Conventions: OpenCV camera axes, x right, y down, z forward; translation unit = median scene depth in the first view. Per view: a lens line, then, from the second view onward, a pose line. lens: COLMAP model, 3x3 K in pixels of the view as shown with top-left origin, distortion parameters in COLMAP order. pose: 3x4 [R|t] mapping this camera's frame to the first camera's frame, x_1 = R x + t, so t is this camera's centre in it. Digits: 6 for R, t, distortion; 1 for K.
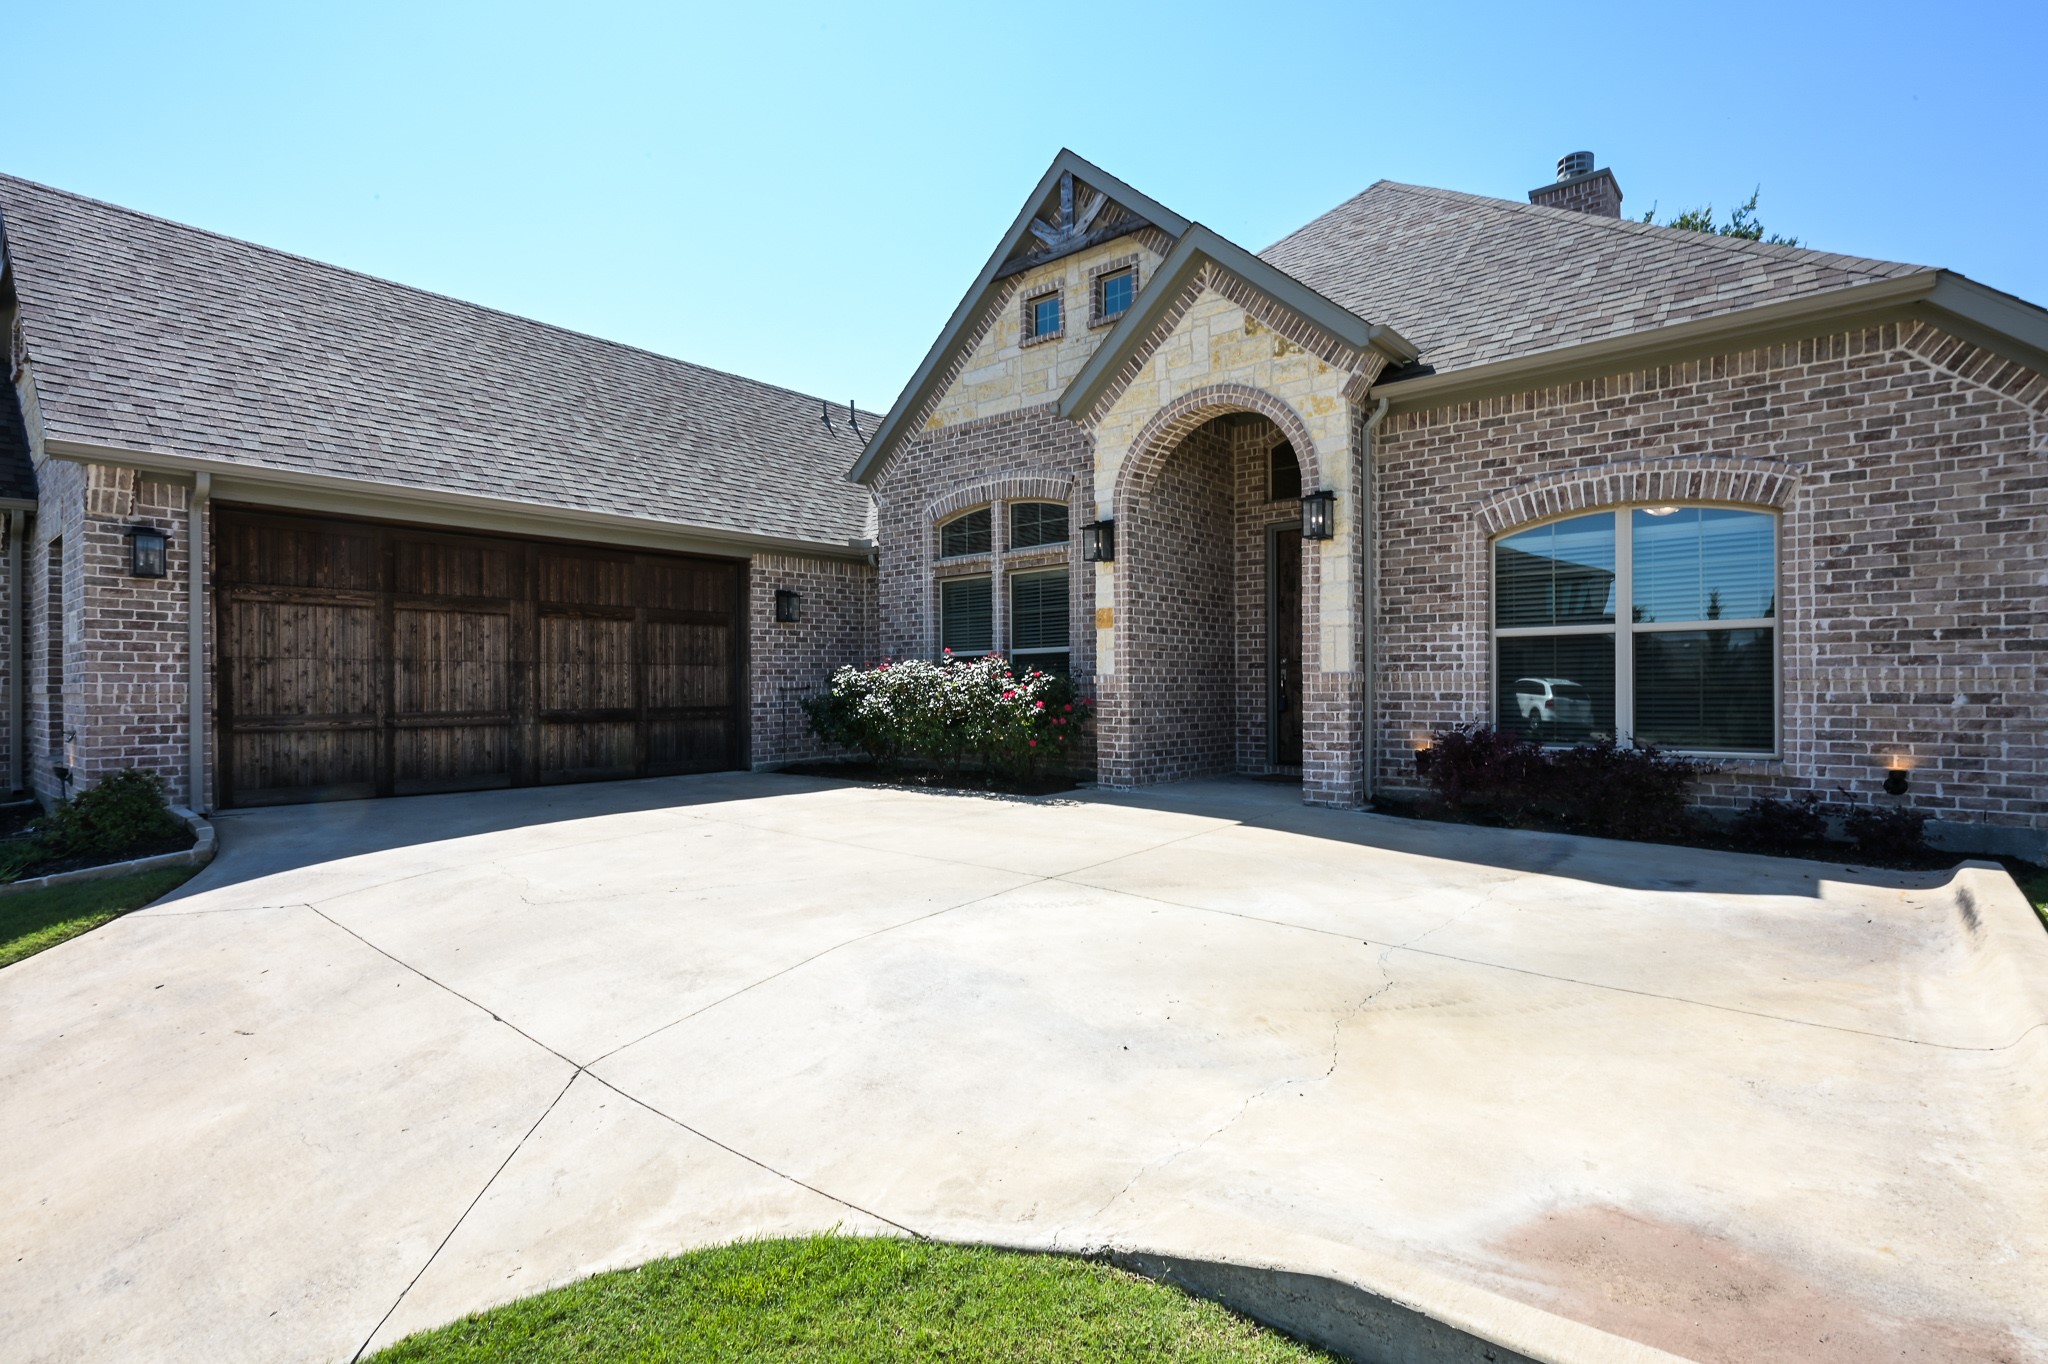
lens RADIAL K [[989.7, 0, 1016.3], [0, 989.7, 683.9], [0, 0, 1]] dist [-0.000113, 0.000492]
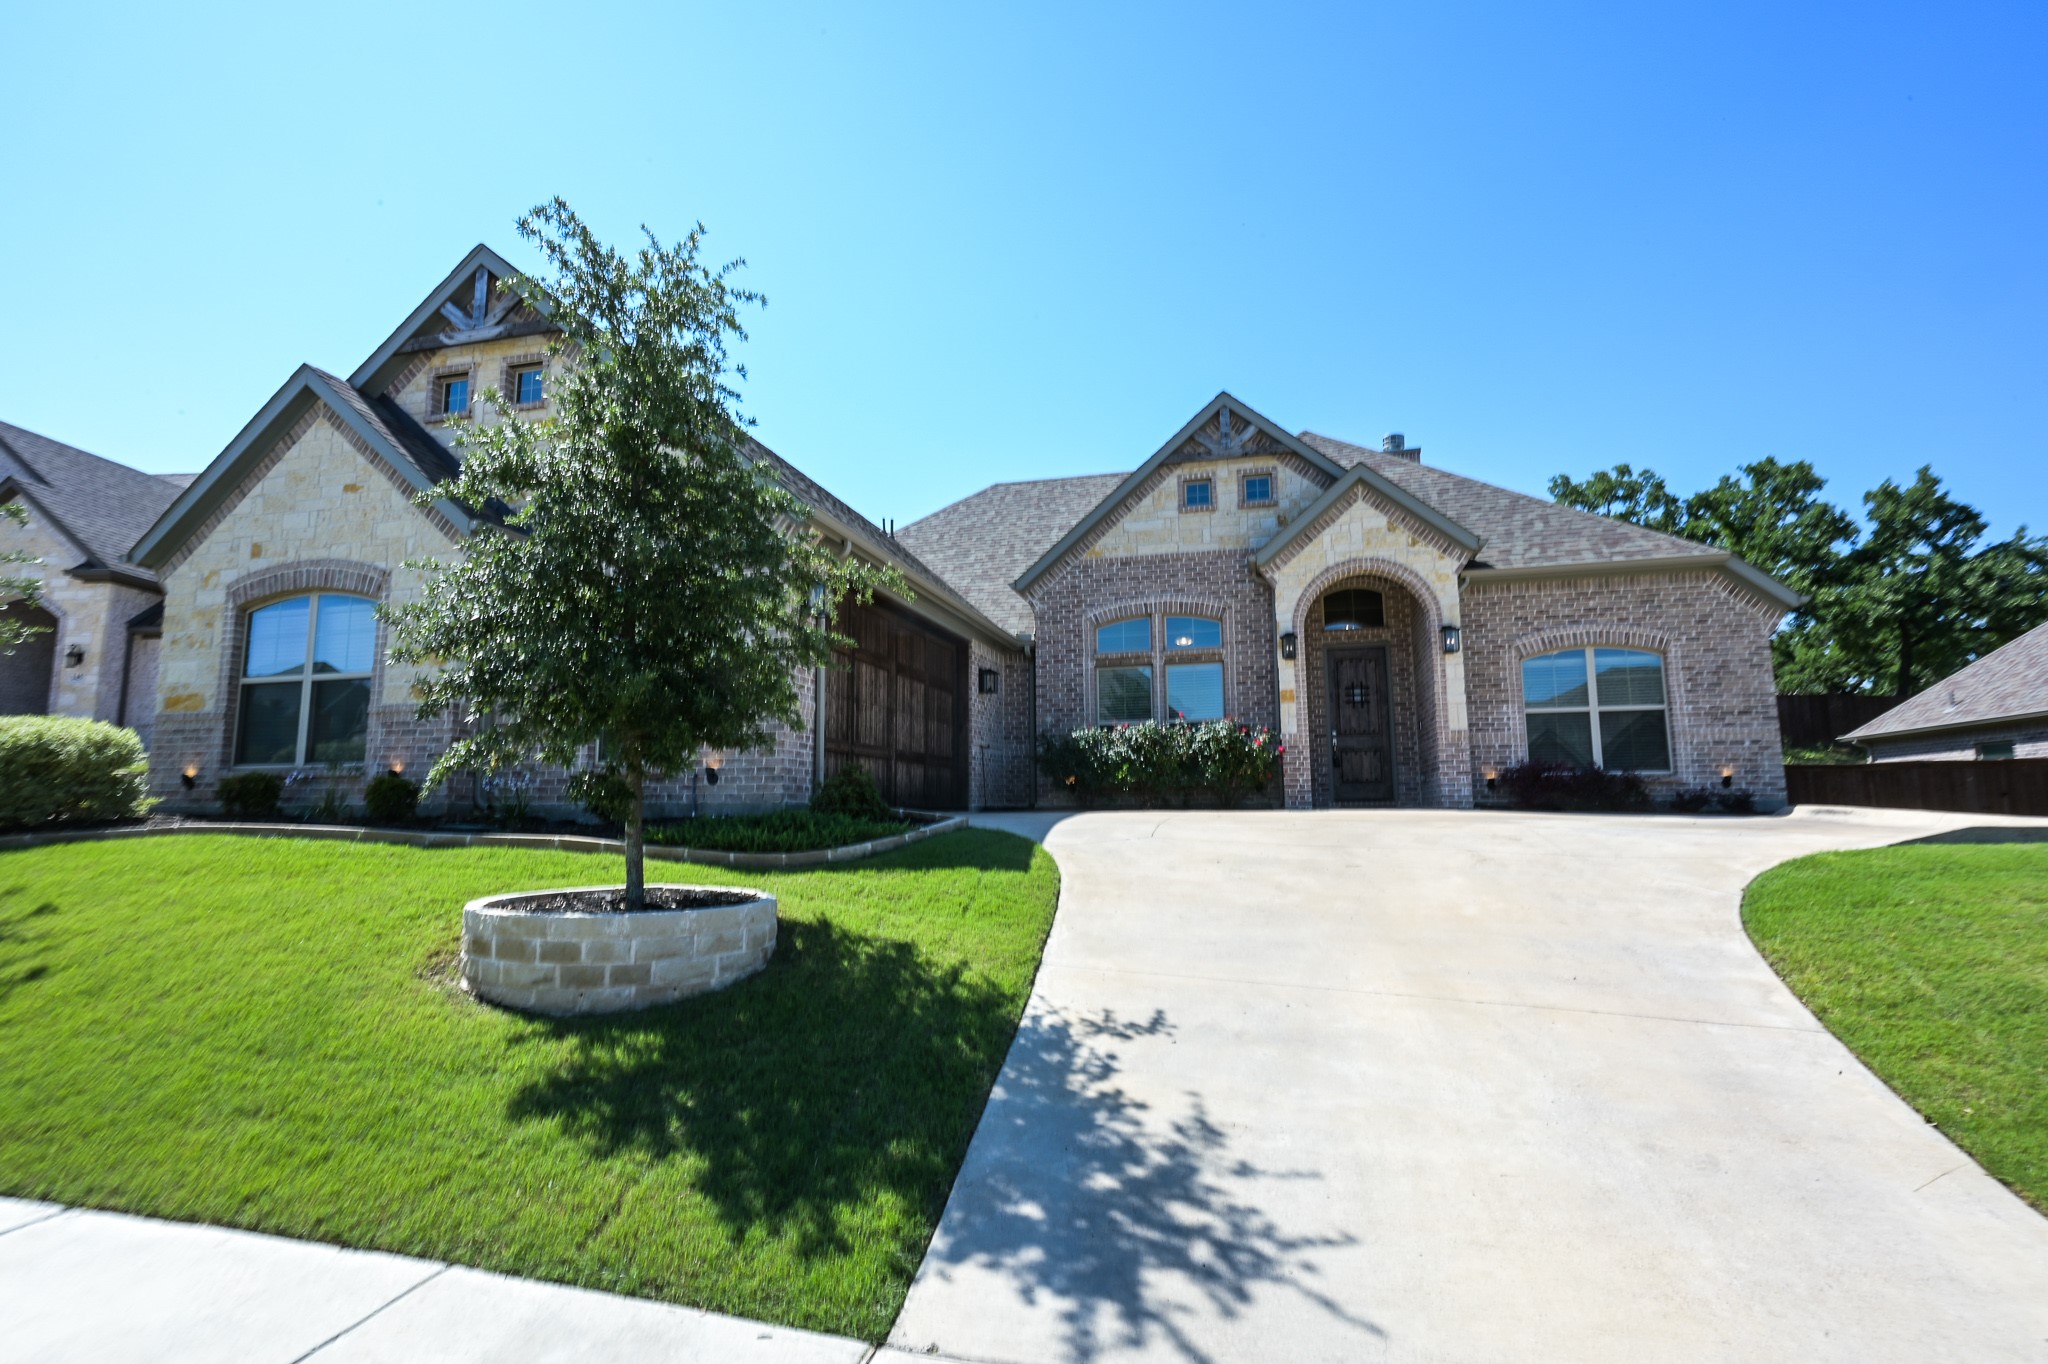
lens RADIAL K [[981.8, 0, 1010.6], [0, 981.8, 676.0], [0, 0, 1]] dist [-0.001474, 0.002085]
pose [[0.904918, 0.060957, 0.421198, -0.915307], [-0.003224, 0.990643, -0.136442, 0.108224], [-0.425574, 0.122111, 0.896647, -0.174650]]
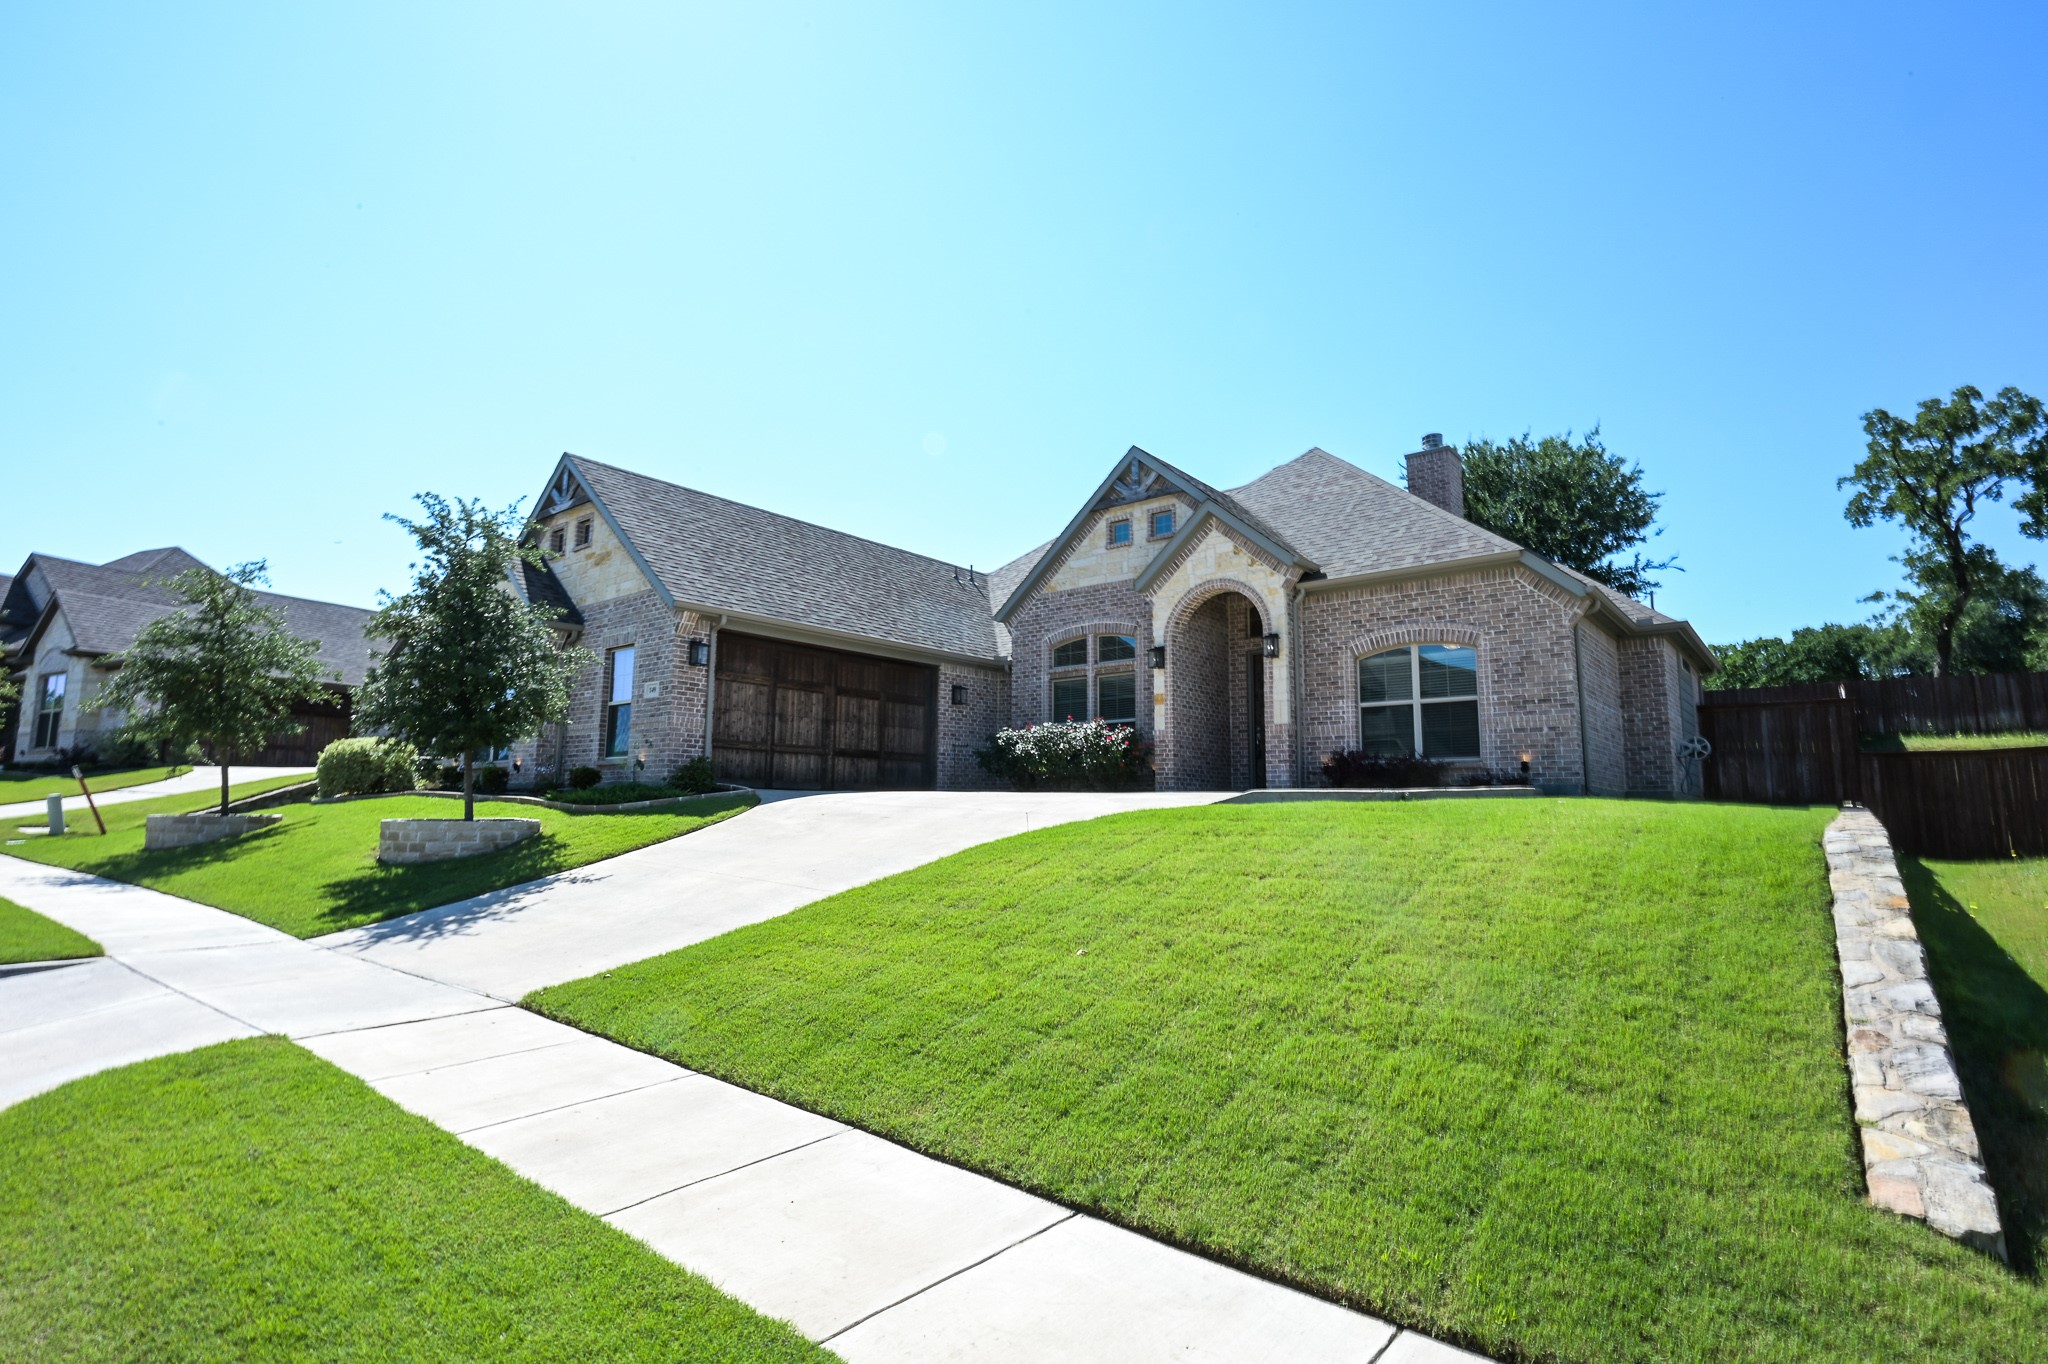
lens RADIAL K [[990.9, 0, 1026.0], [0, 990.9, 677.0], [0, 0, 1]] dist [0.000122, -0.000179]
pose [[0.999721, 0.017421, 0.015938, -0.182785], [-0.015111, 0.990723, -0.135057, 0.141039], [-0.018143, 0.134778, 0.990710, -0.799136]]
